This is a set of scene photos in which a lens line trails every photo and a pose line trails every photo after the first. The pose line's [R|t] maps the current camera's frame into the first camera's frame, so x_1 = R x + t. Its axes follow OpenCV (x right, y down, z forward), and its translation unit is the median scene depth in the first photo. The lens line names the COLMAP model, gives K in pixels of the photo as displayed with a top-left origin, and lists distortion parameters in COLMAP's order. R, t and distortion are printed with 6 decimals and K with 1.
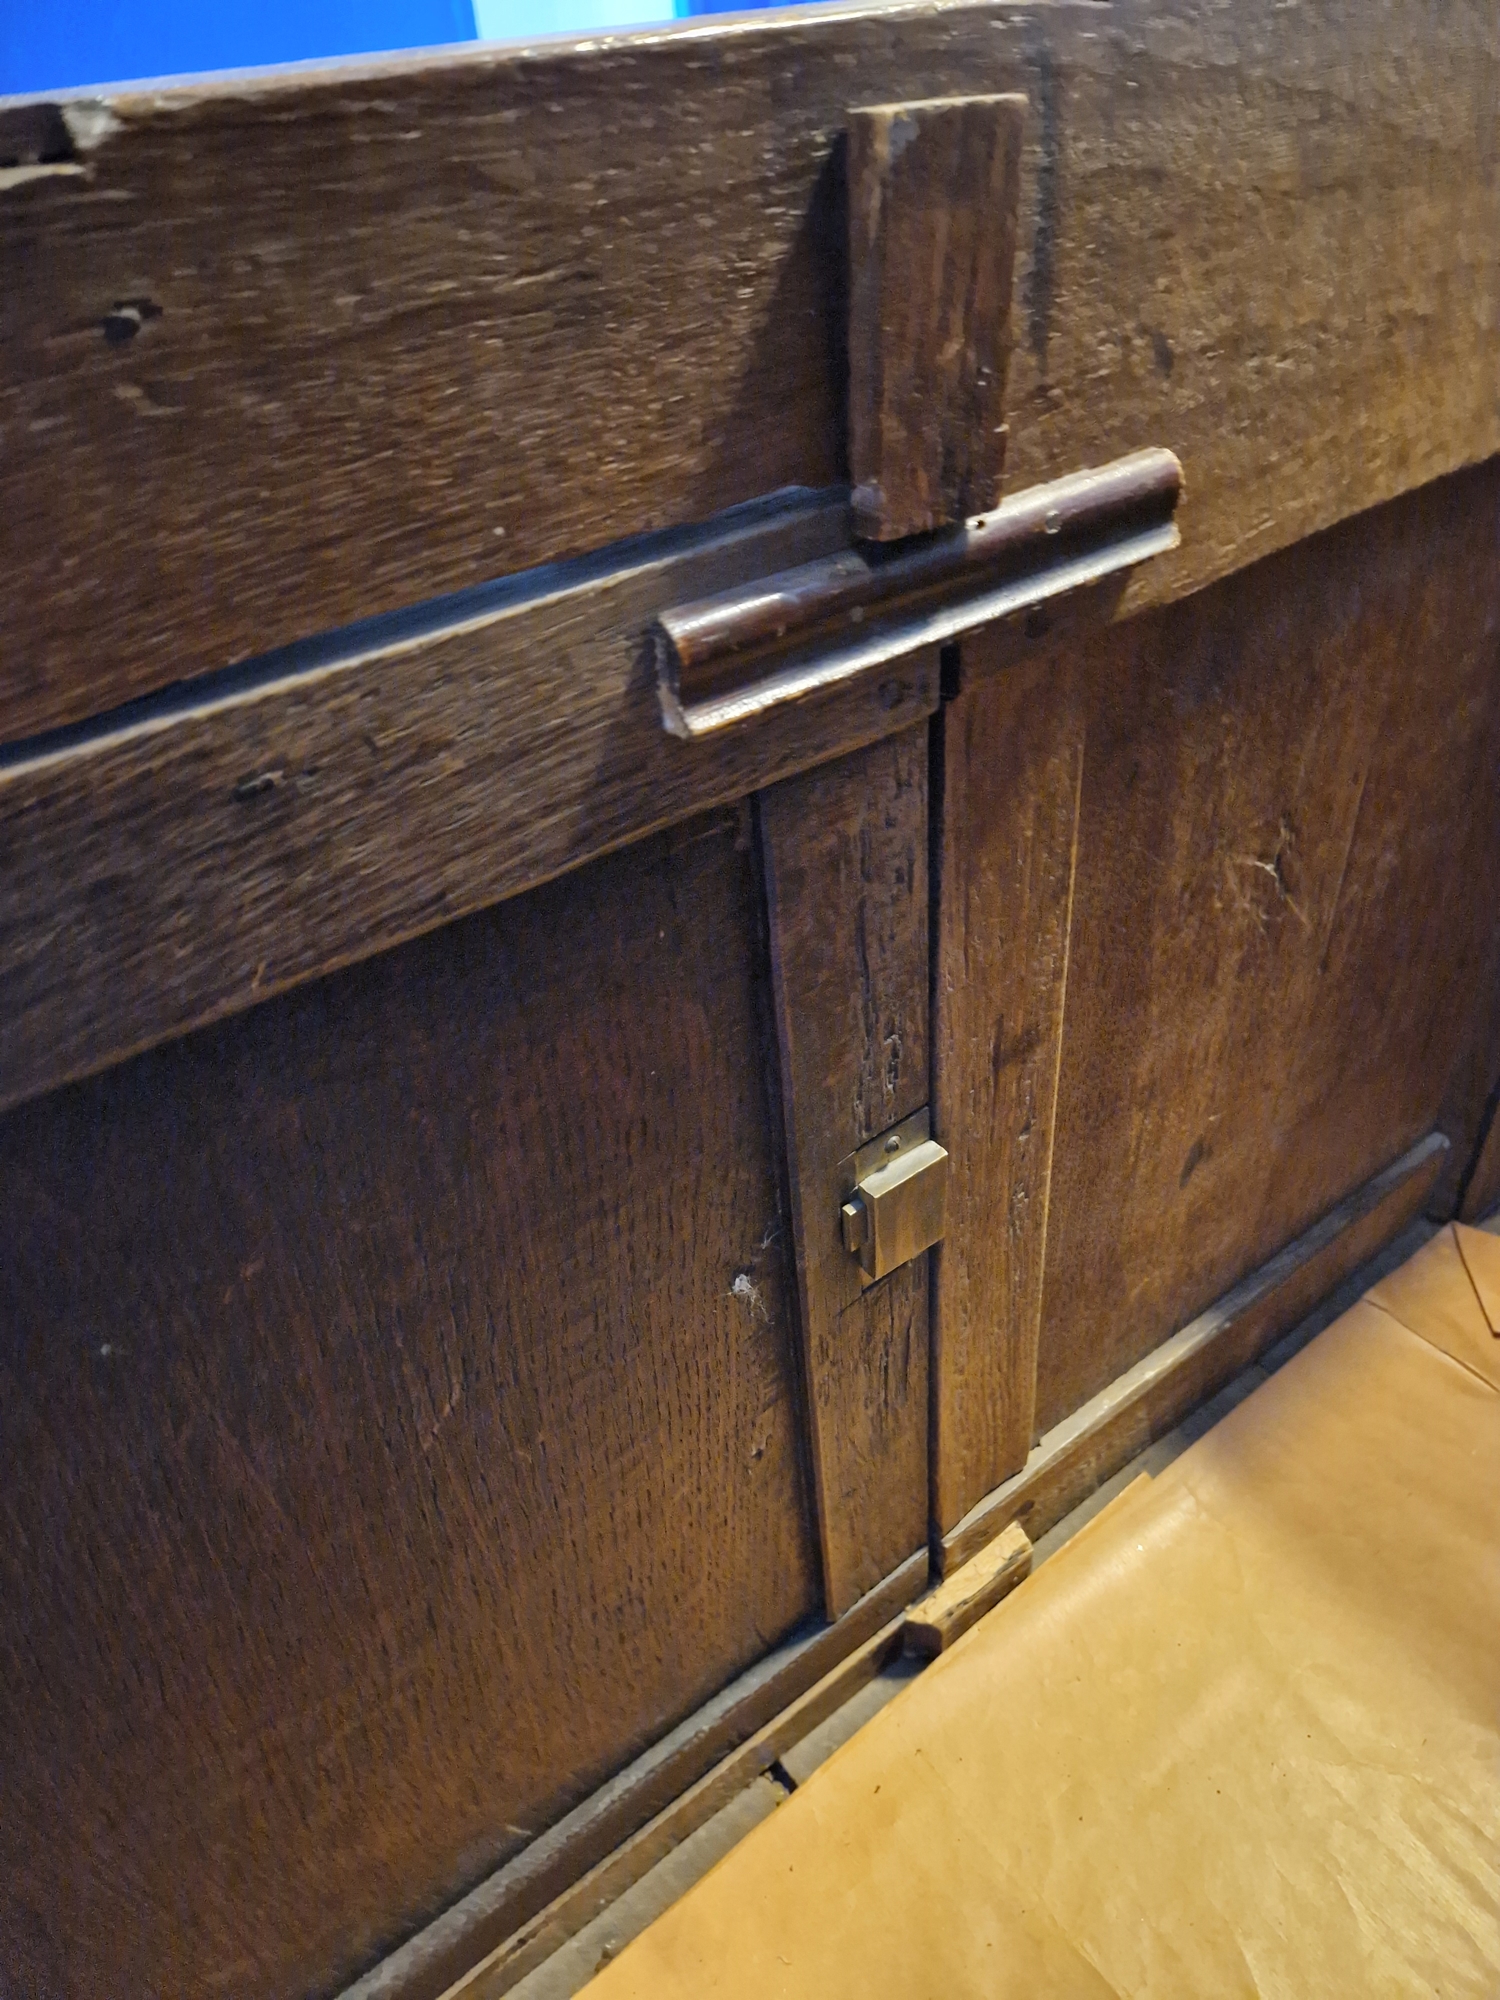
lens RADIAL K [[1348.4, 0, 750.0], [0, 1348.4, 1000.0], [0, 0, 1]] dist [0.053974, -0.061286]
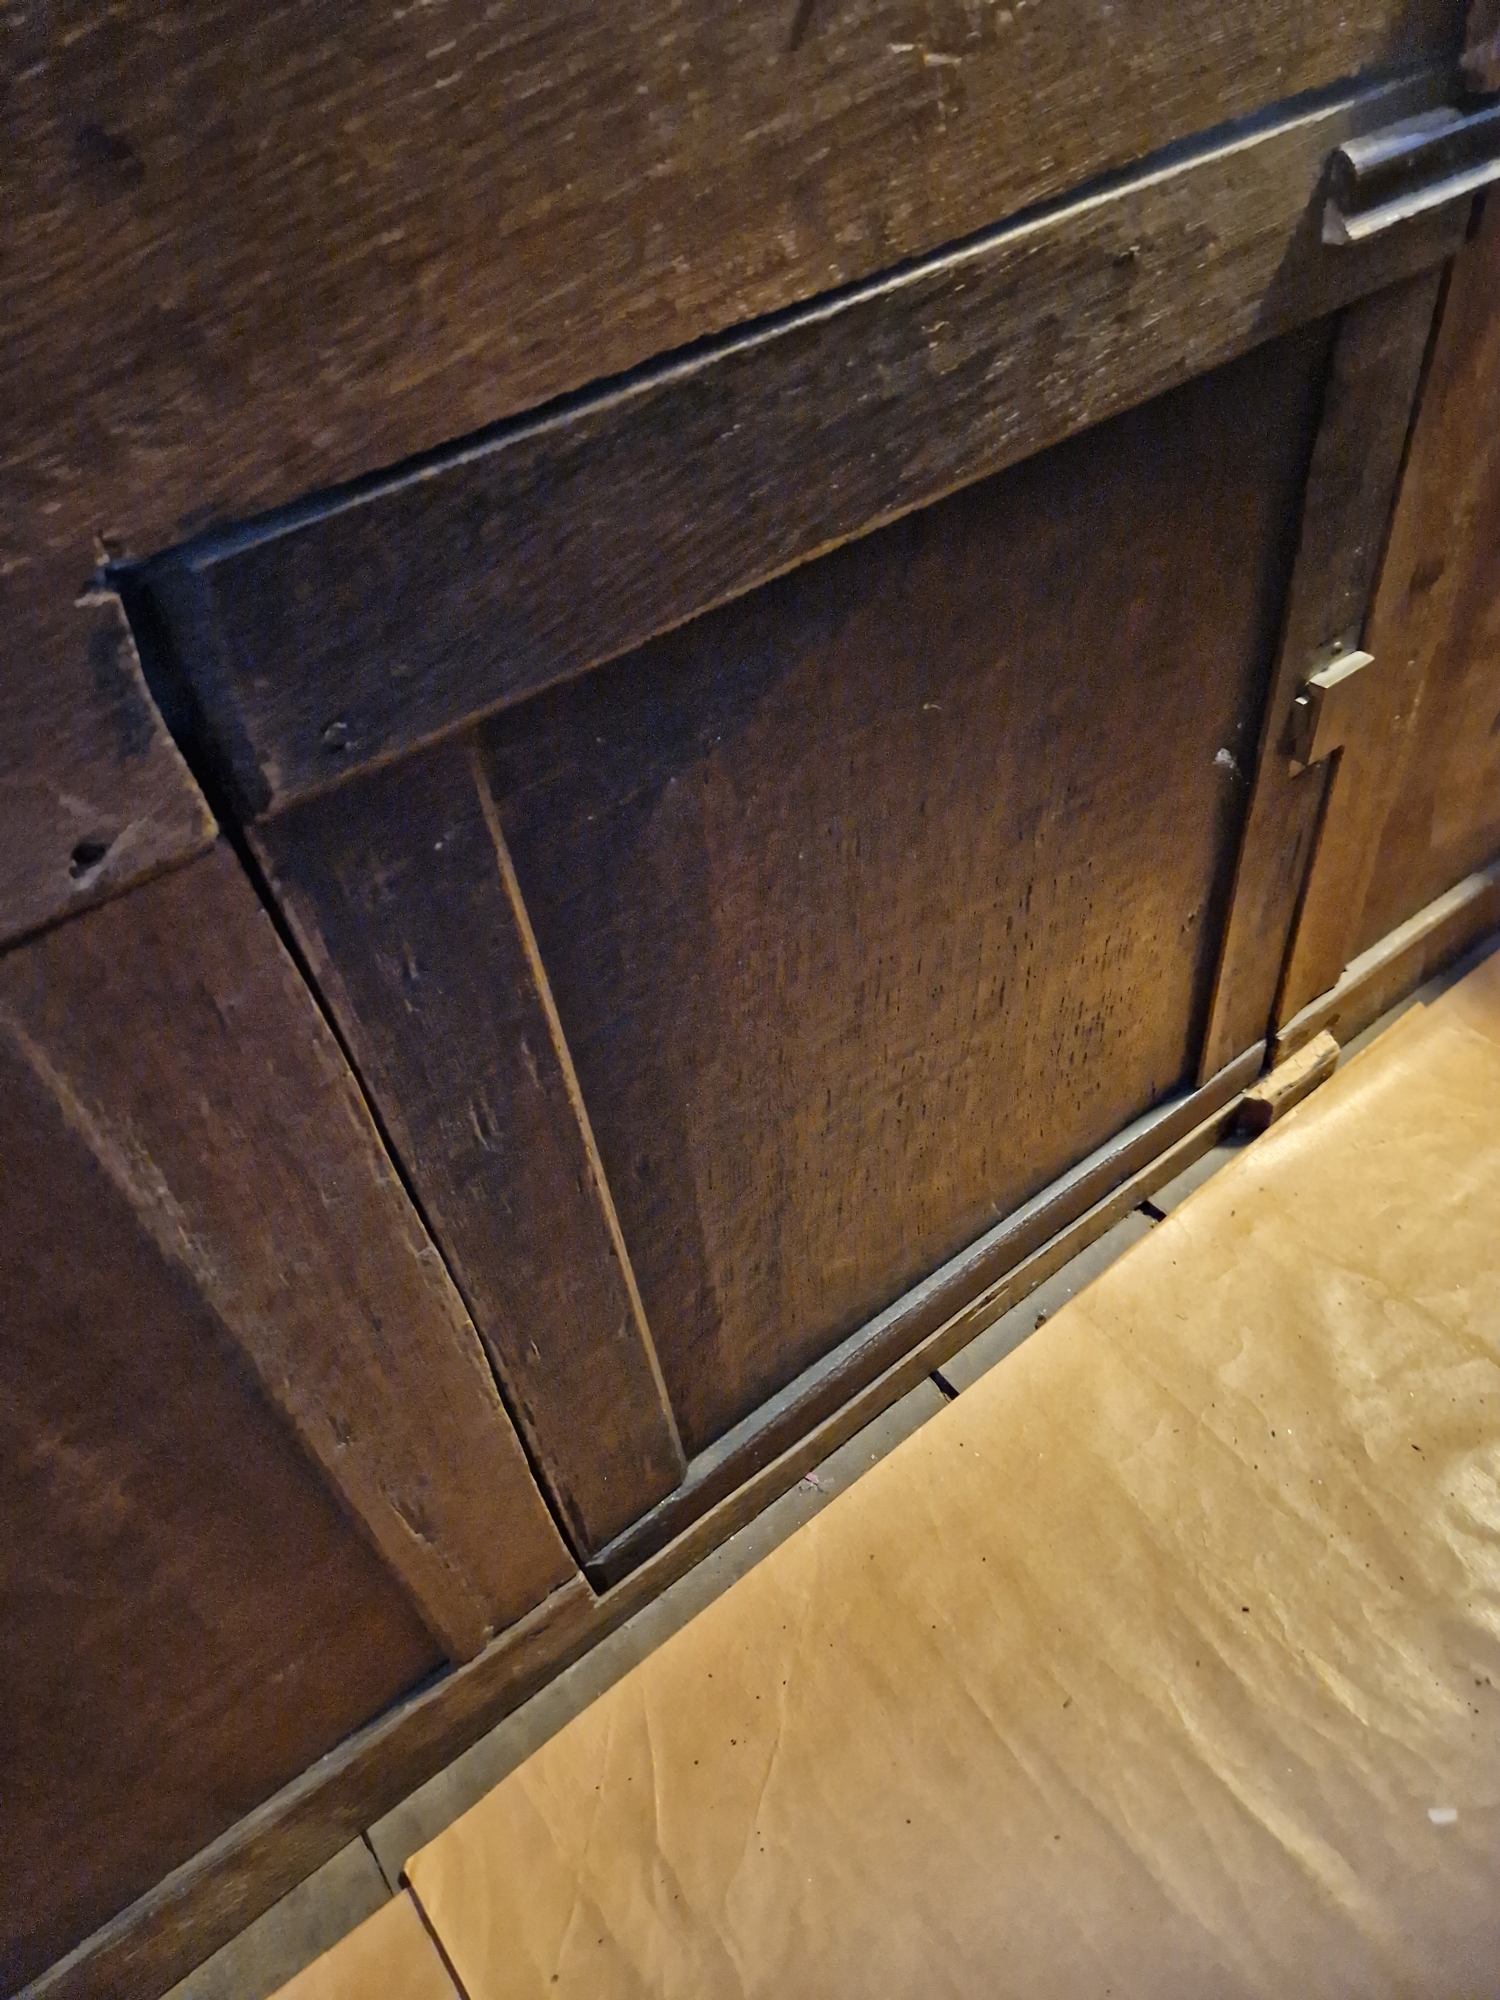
lens RADIAL K [[1350.0, 0, 715.6], [0, 1350.0, 987.2], [0, 0, 1]] dist [0.053006, -0.056624]
pose [[0.999239, -0.021799, -0.032361, -0.439237], [0.025573, 0.992296, 0.121219, 0.249177], [0.029469, -0.121955, 0.992098, -0.332832]]
